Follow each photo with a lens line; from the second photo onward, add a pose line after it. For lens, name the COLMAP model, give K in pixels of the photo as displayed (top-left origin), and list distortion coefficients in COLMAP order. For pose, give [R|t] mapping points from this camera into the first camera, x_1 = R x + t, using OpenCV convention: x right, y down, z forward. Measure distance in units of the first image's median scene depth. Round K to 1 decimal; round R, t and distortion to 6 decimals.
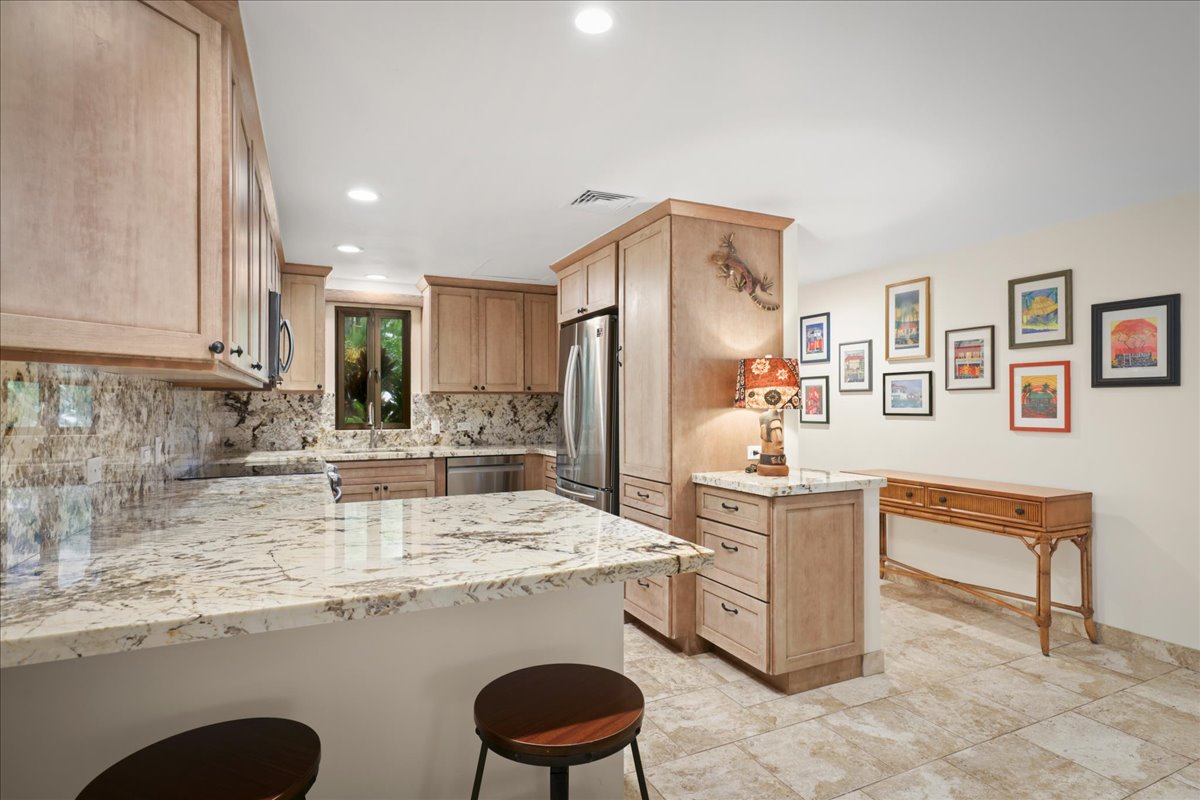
lens RADIAL K [[604.7, 0, 596.2], [0, 604.7, 407.3], [0, 0, 1]] dist [0.000372, -0.000008]
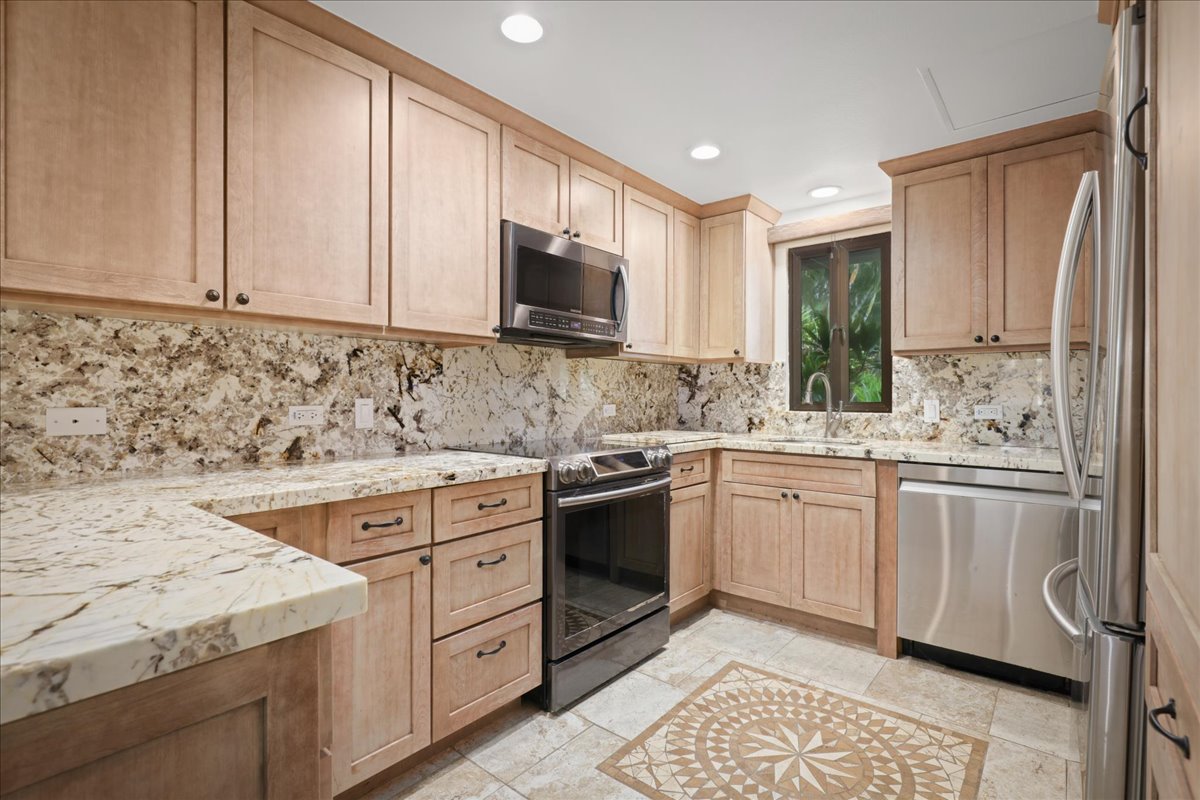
lens RADIAL K [[561.2, 0, 603.2], [0, 561.2, 393.3], [0, 0, 1]] dist [-0.001422, -0.000927]
pose [[0.410468, -0.001757, -0.911874, 0.125212], [-0.008544, 0.999947, -0.005772, 0.022780], [0.911835, 0.010160, 0.410431, 0.512093]]
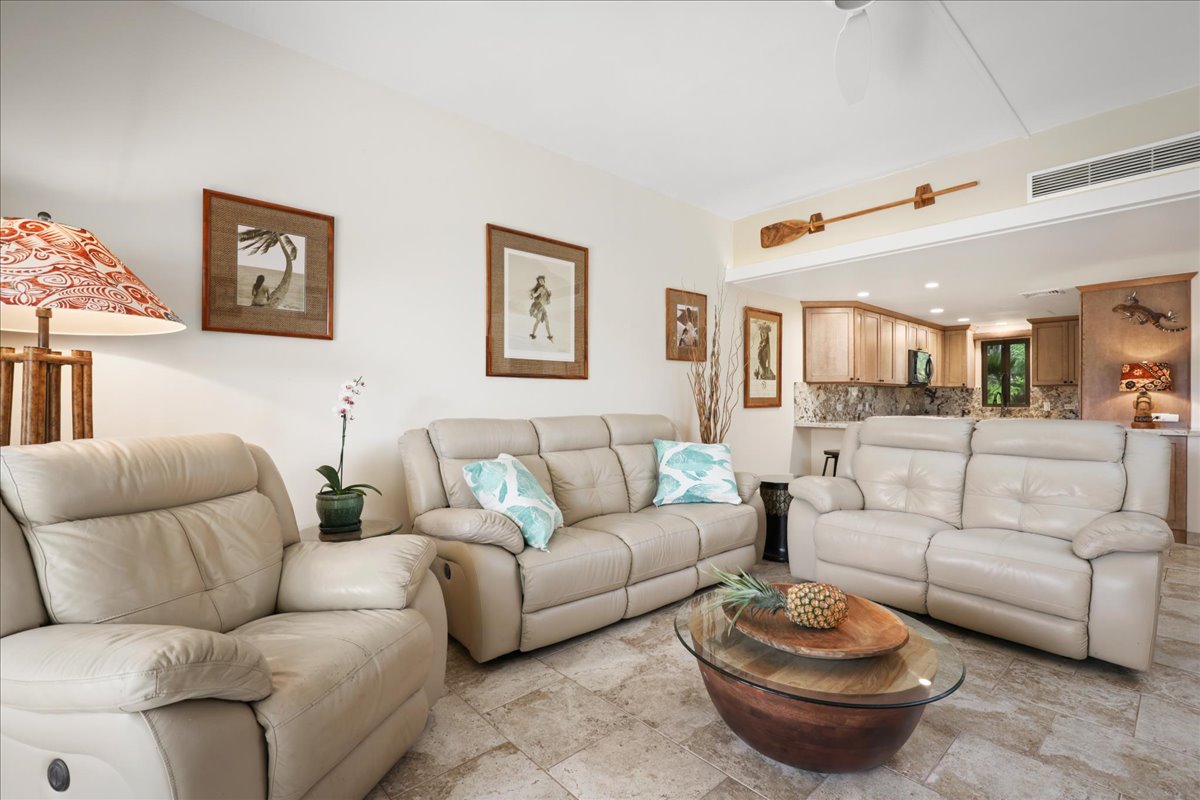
lens RADIAL K [[539.0, 0, 596.8], [0, 539.0, 401.8], [0, 0, 1]] dist [-0.001110, -0.000814]
pose [[0.272358, 0.002710, -0.962192, 0.895936], [-0.004557, 0.999988, 0.001527, 0.025347], [0.962185, 0.003969, 0.272367, -0.643166]]
